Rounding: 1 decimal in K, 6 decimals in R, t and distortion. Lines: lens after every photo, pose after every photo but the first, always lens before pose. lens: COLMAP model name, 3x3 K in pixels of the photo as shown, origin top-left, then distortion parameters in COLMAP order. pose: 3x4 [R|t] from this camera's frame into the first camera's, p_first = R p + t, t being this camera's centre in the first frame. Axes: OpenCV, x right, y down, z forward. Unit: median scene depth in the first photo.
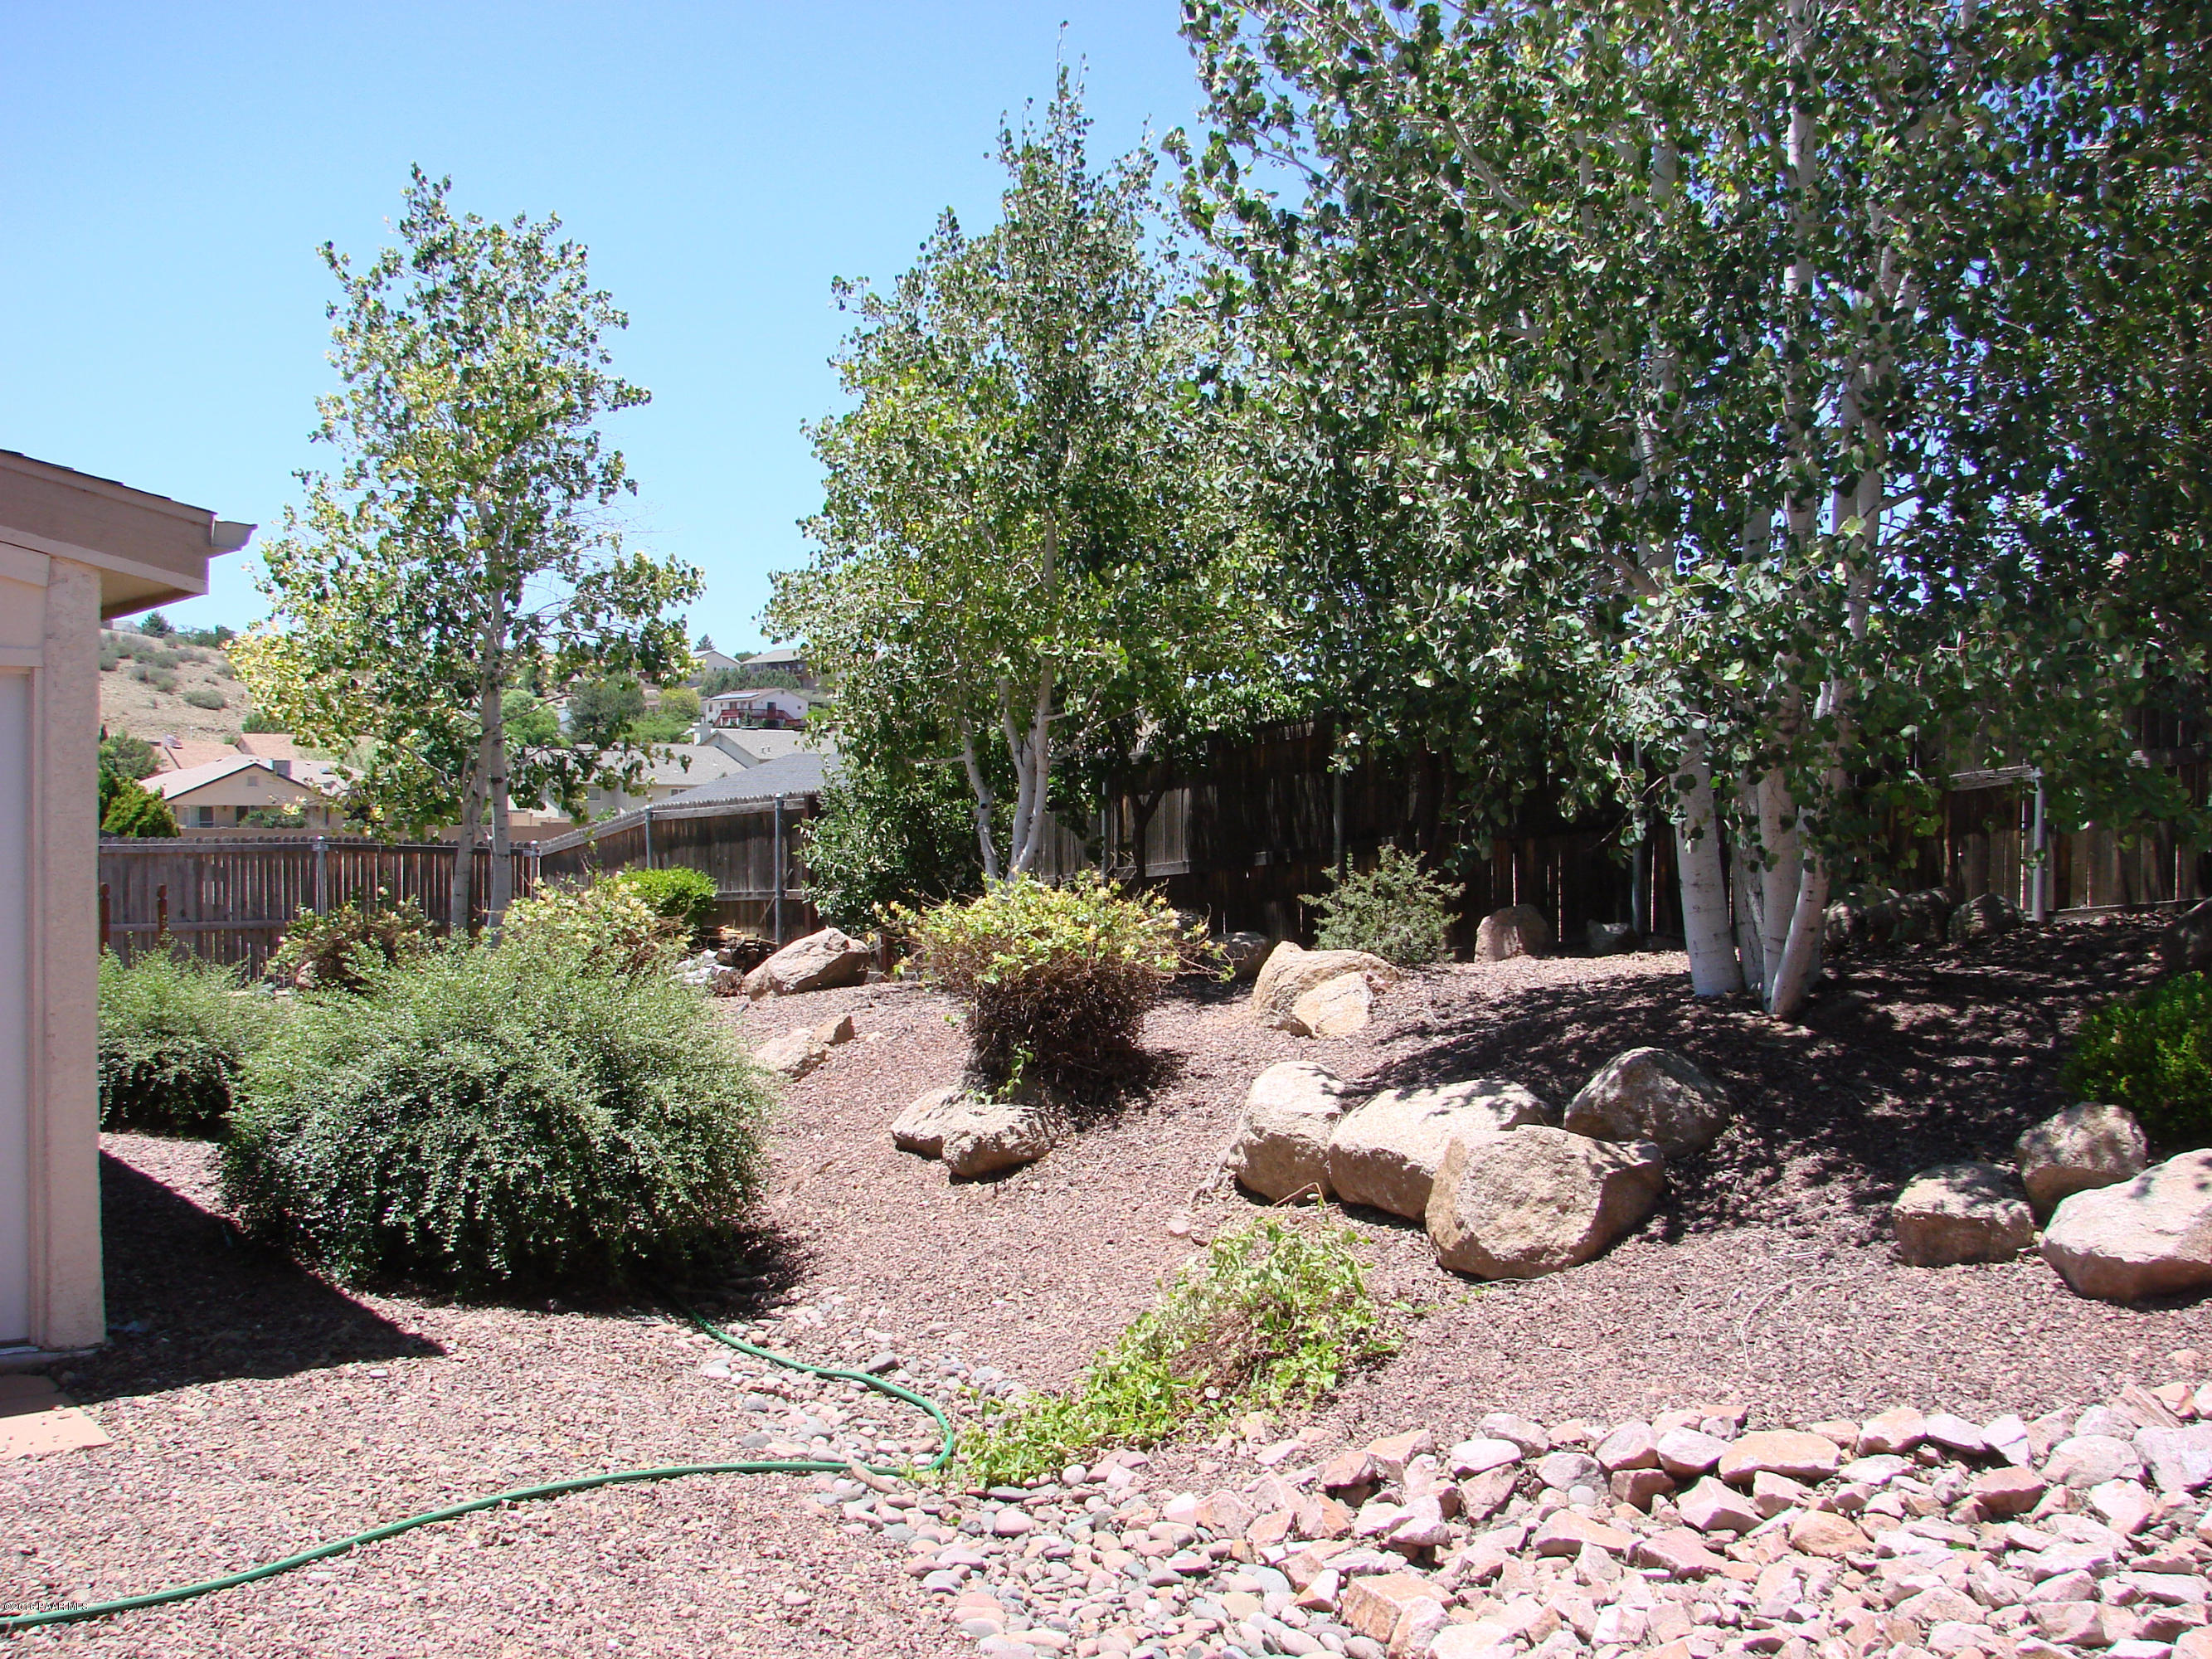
lens RADIAL K [[2472.1, 0, 1105.6], [0, 2472.1, 796.4], [0, 0, 1]] dist [-0.207352, 0.262839]
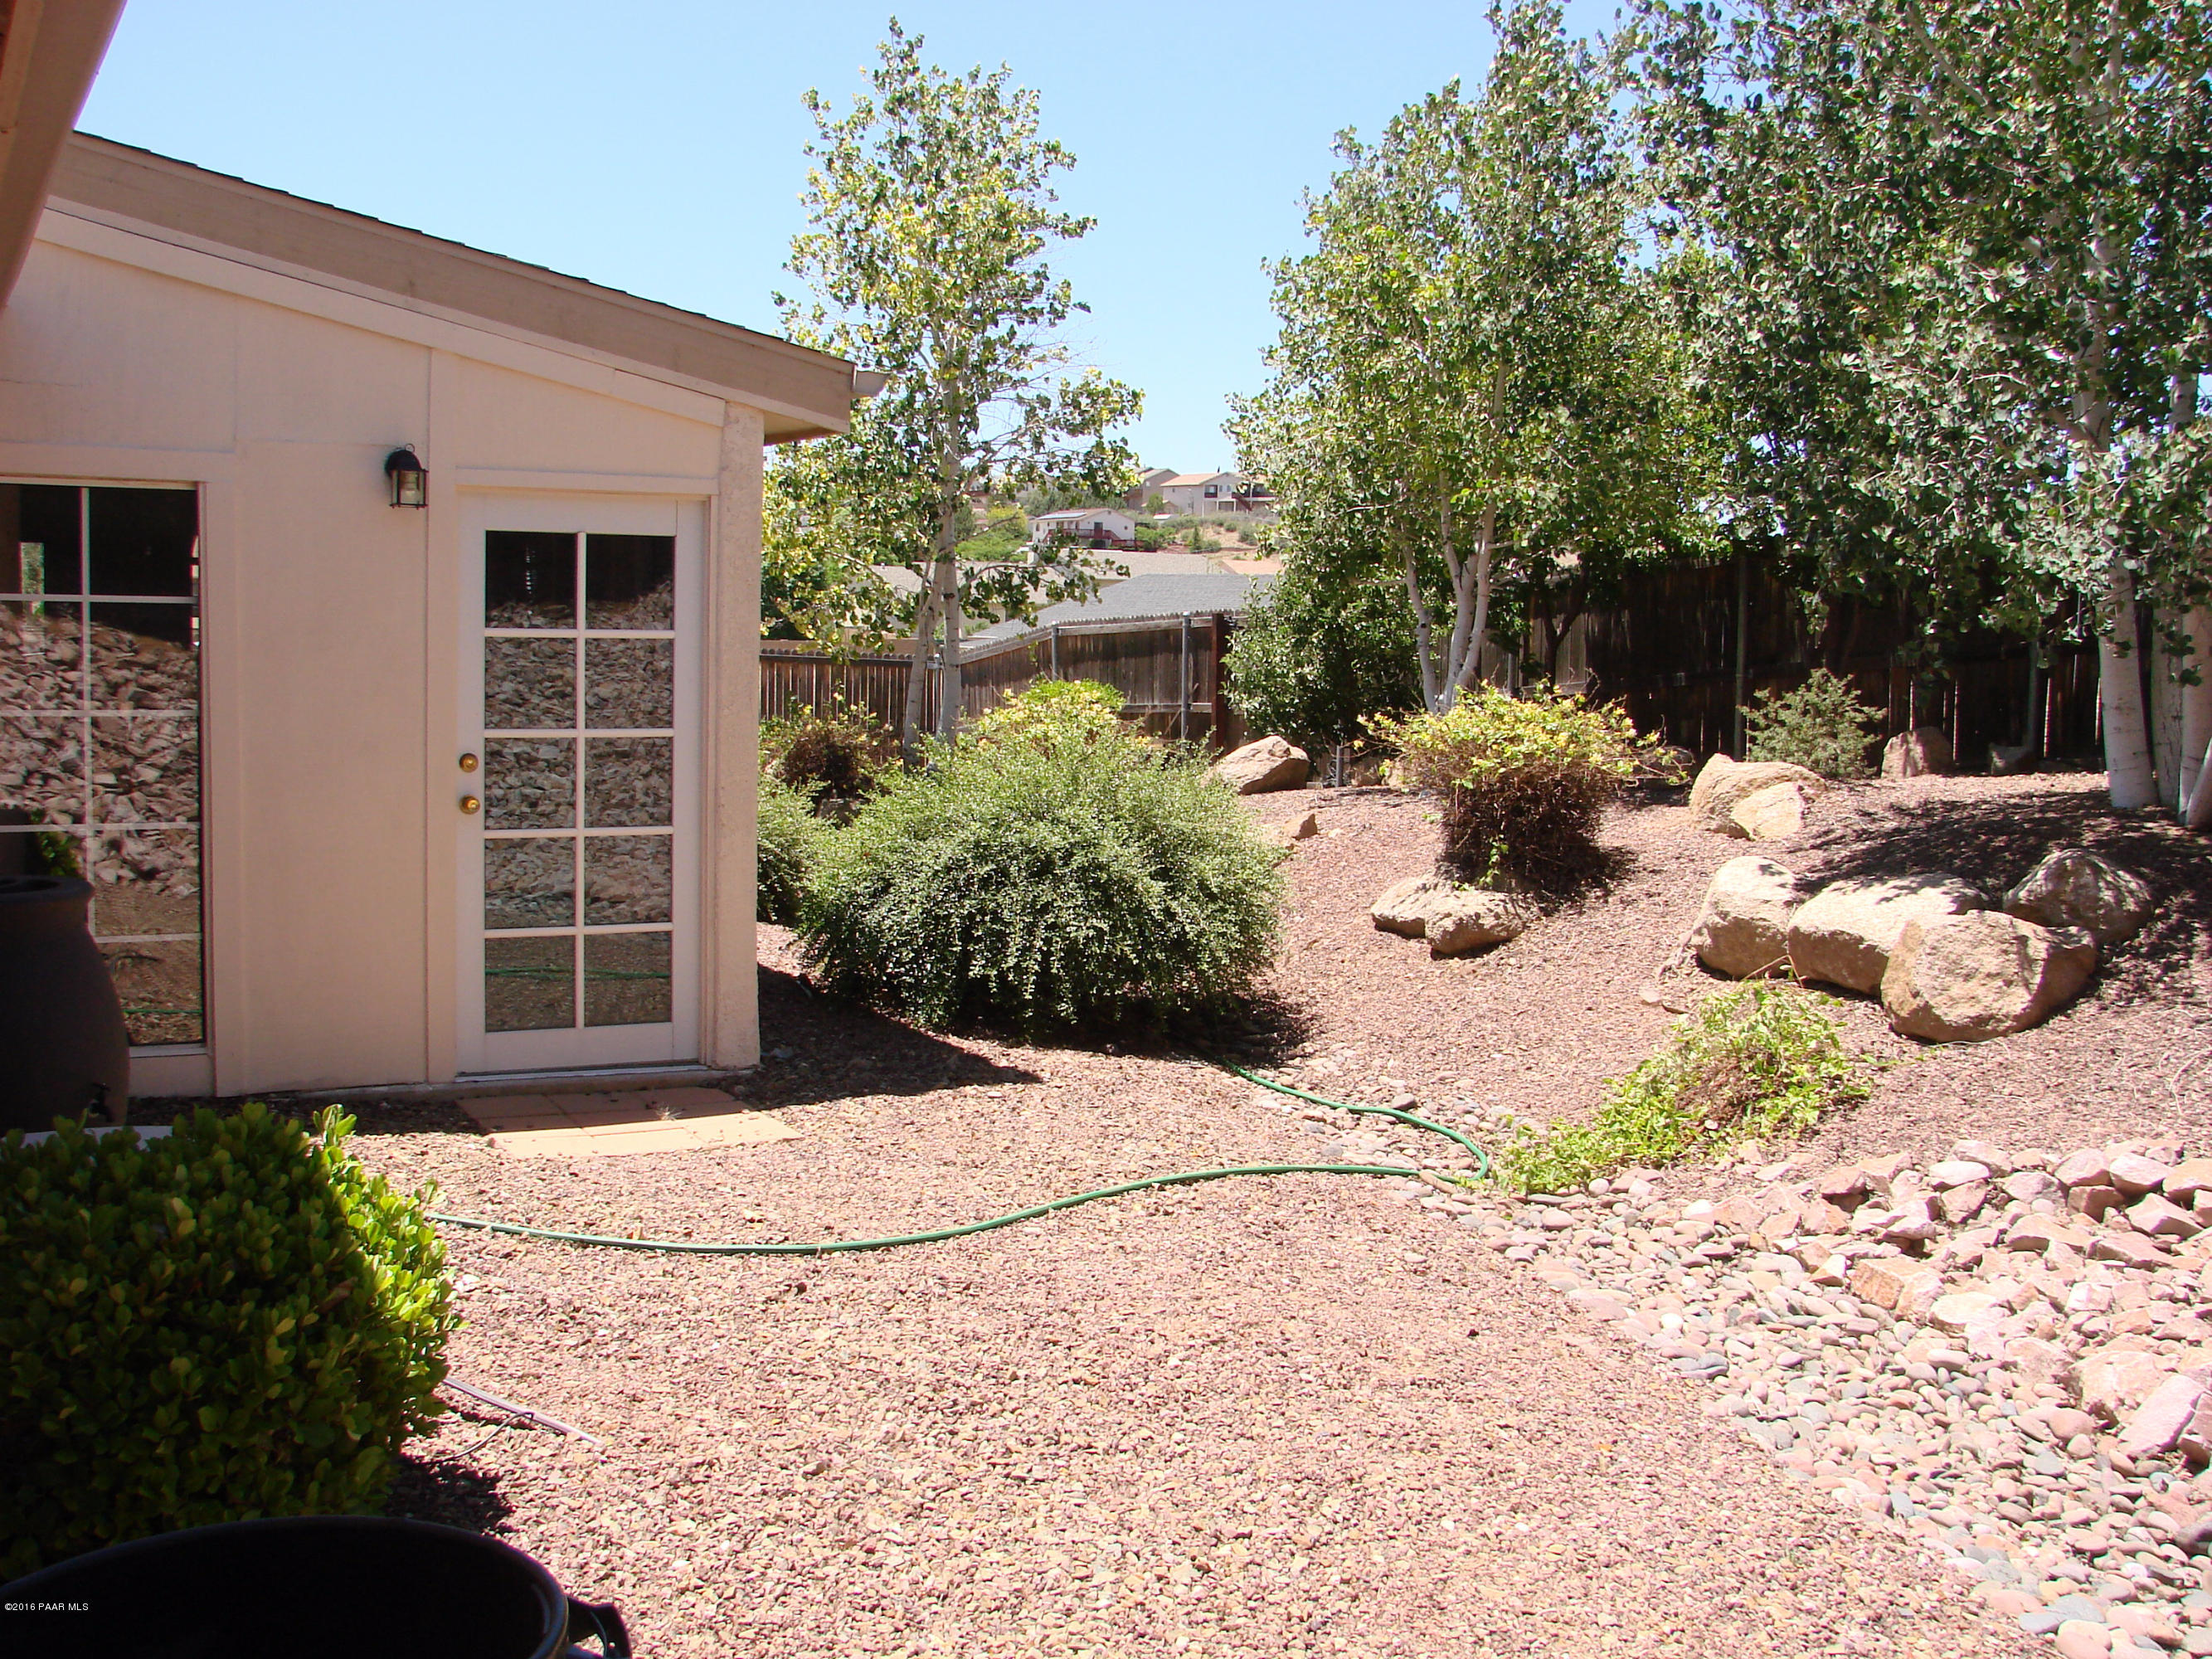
lens RADIAL K [[2472.1, 0, 1105.6], [0, 2472.1, 796.4], [0, 0, 1]] dist [-0.207352, 0.262839]
pose [[0.991557, 0.023050, -0.127603, -0.089822], [-0.013805, 0.997246, 0.072867, 0.003170], [0.128931, -0.070491, 0.989145, -0.173555]]
